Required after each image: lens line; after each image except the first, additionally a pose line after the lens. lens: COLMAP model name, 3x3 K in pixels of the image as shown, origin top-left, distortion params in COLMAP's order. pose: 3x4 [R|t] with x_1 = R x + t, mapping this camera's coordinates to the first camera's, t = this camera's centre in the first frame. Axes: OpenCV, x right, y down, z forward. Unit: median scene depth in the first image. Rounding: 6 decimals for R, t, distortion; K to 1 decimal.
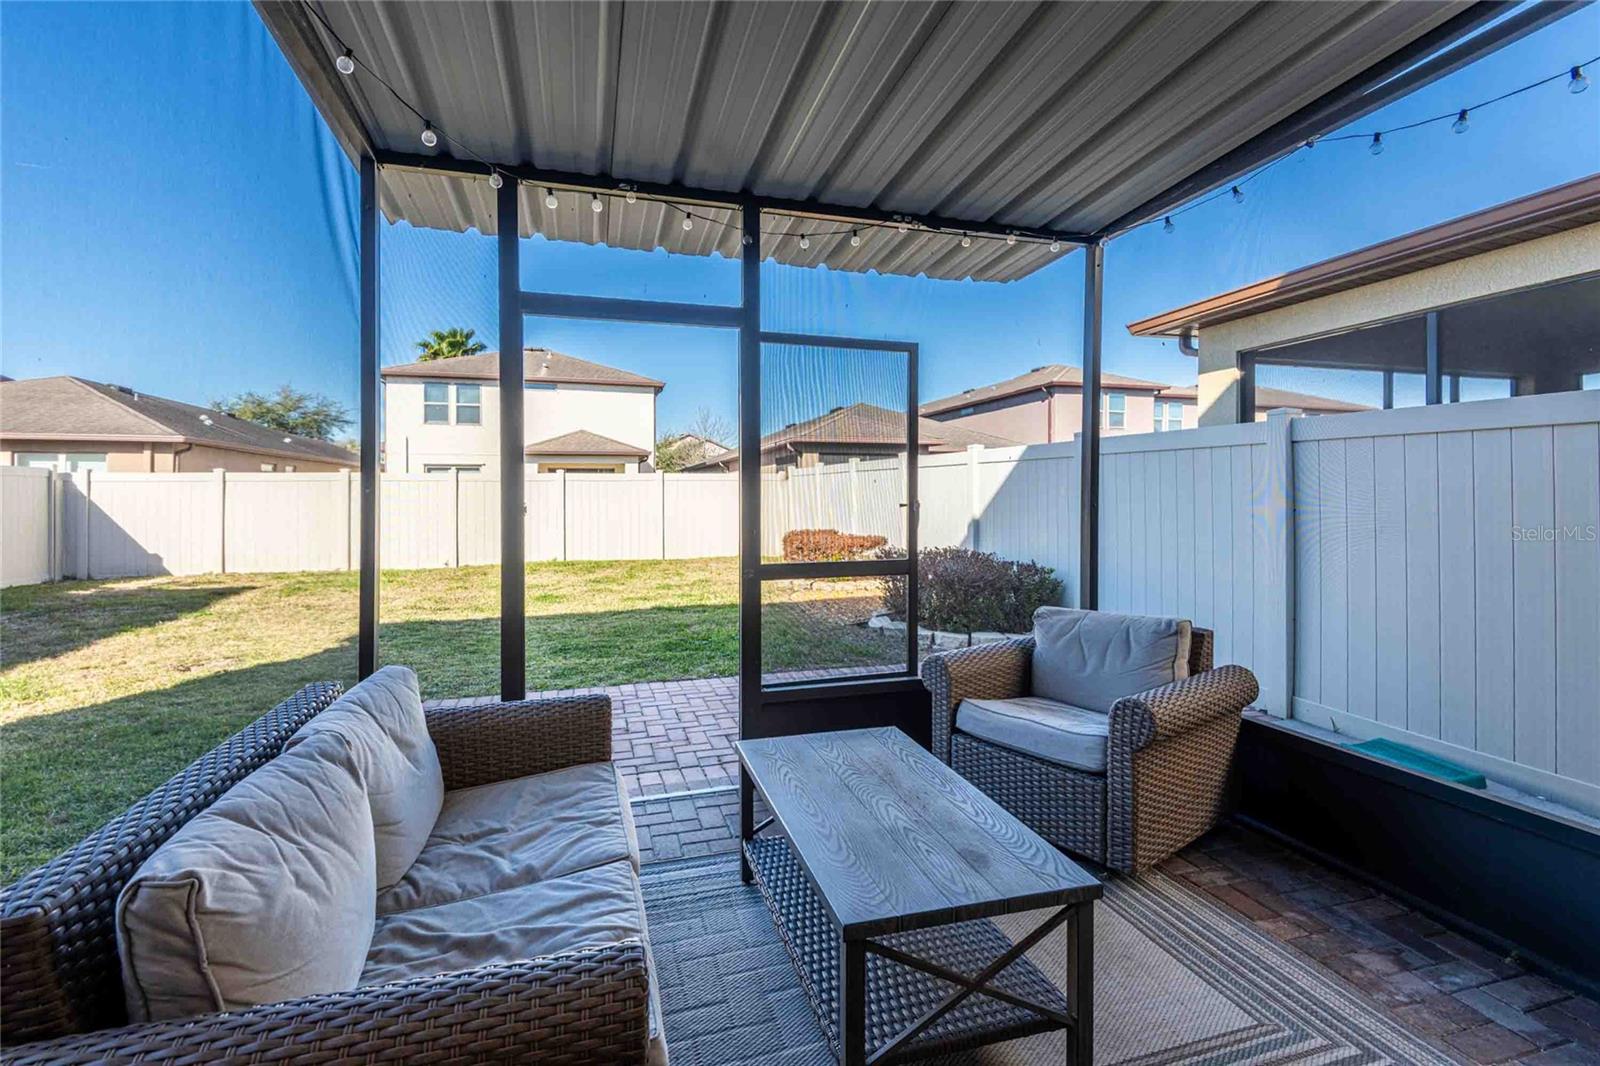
lens RADIAL K [[751.5, 0, 803.0], [0, 751.5, 521.5], [0, 0, 1]] dist [0.046820, -0.033974]
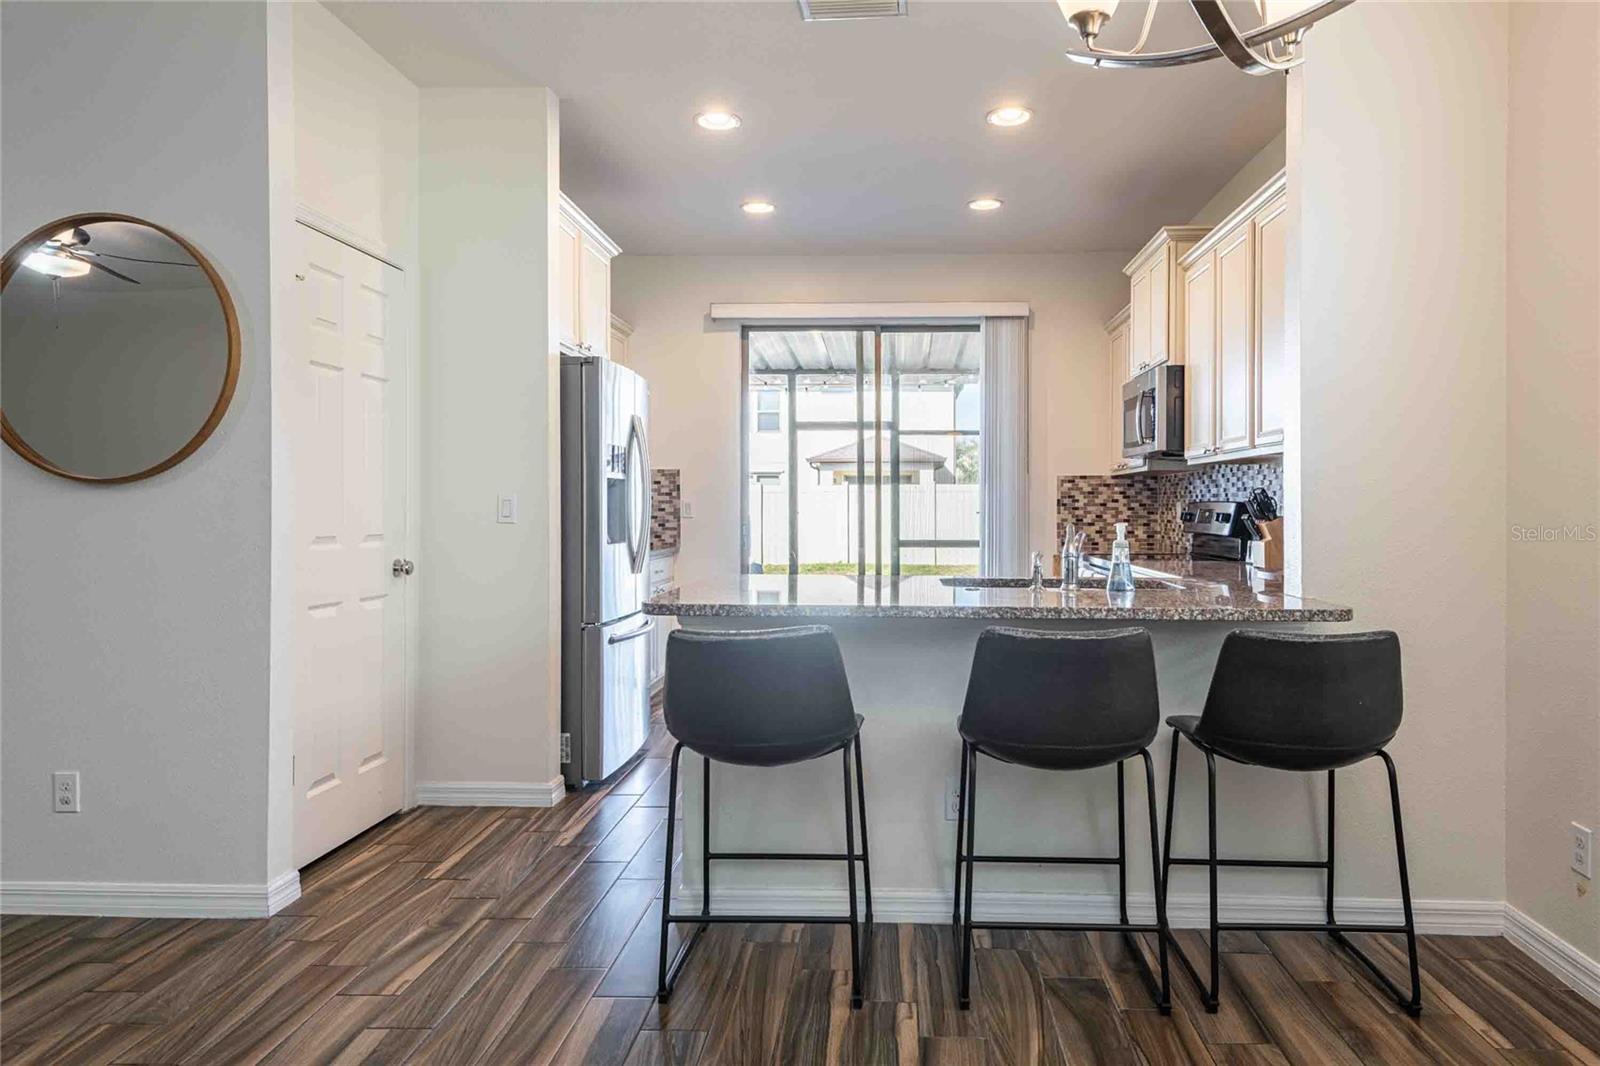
lens RADIAL K [[992.3, 0, 833.5], [0, 992.3, 524.9], [0, 0, 1]] dist [-0.001003, -0.000694]
pose [[0.940185, 0.006355, -0.340605, 0.721319], [-0.010820, 0.999879, -0.011209, 0.047622], [0.340492, 0.014224, 0.940140, -1.689757]]
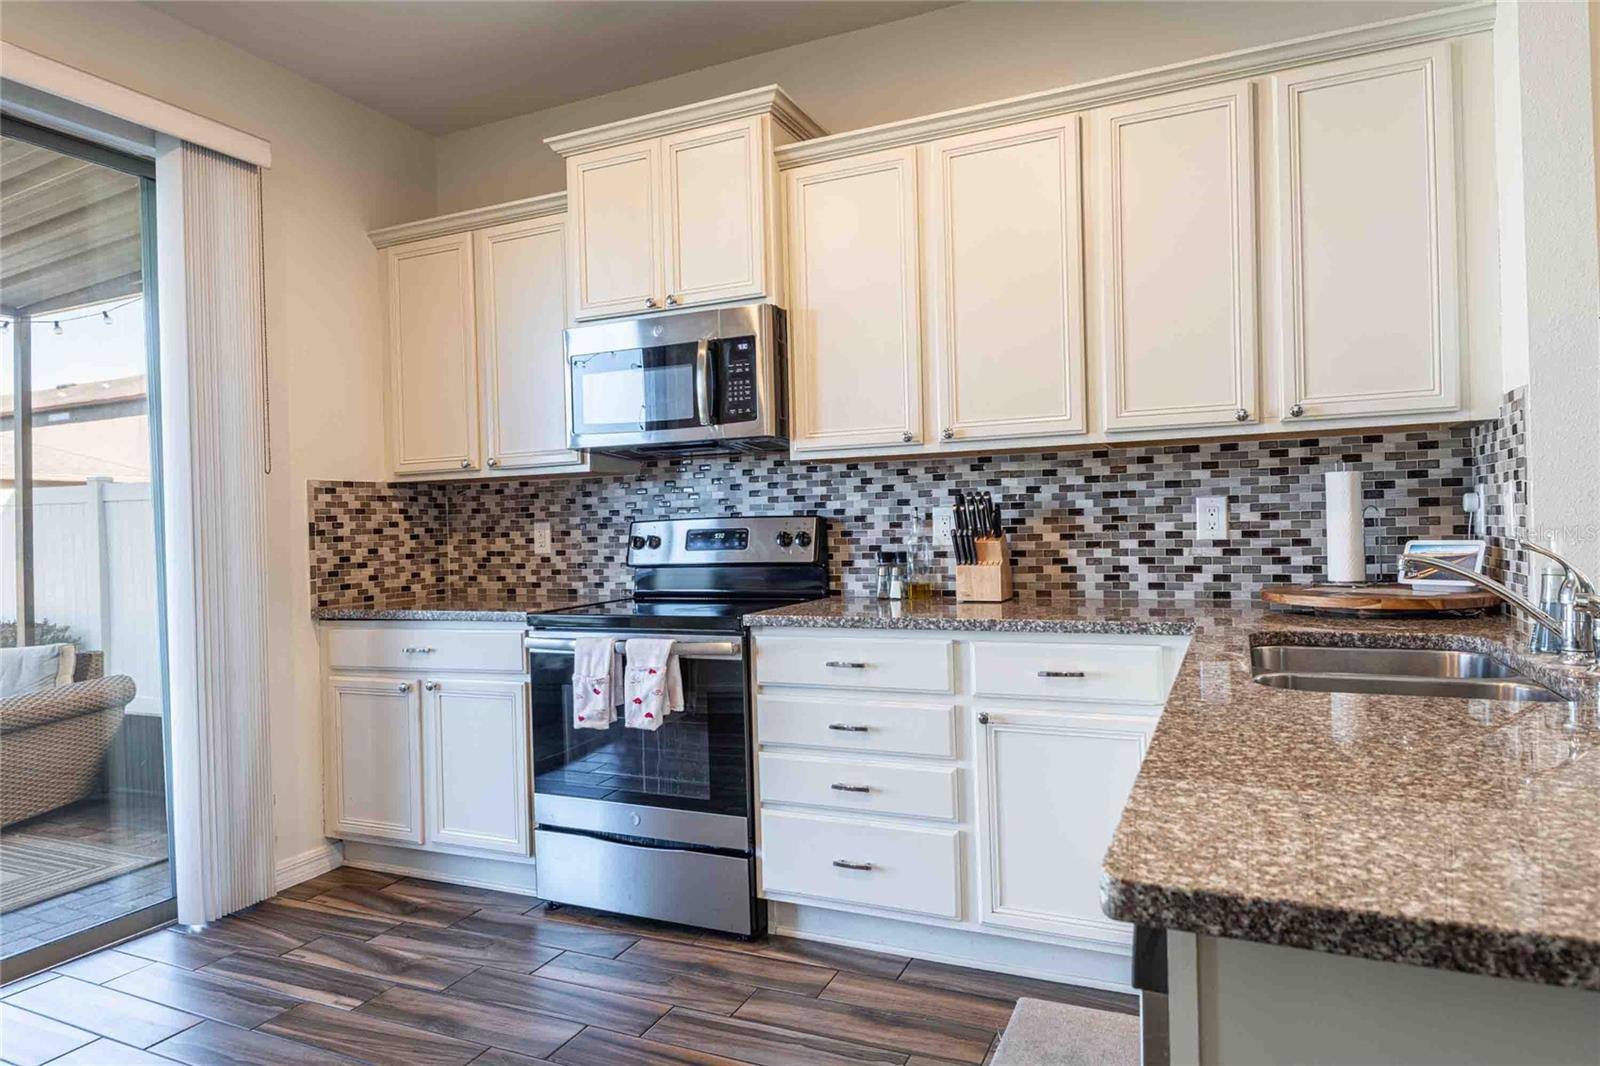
lens RADIAL K [[992.3, 0, 833.5], [0, 992.3, 524.9], [0, 0, 1]] dist [-0.001003, -0.000694]
pose [[0.661067, -0.021953, 0.750005, 0.089624], [0.053643, 0.998397, -0.018058, 0.024205], [-0.748407, 0.052170, 0.661185, -0.903894]]
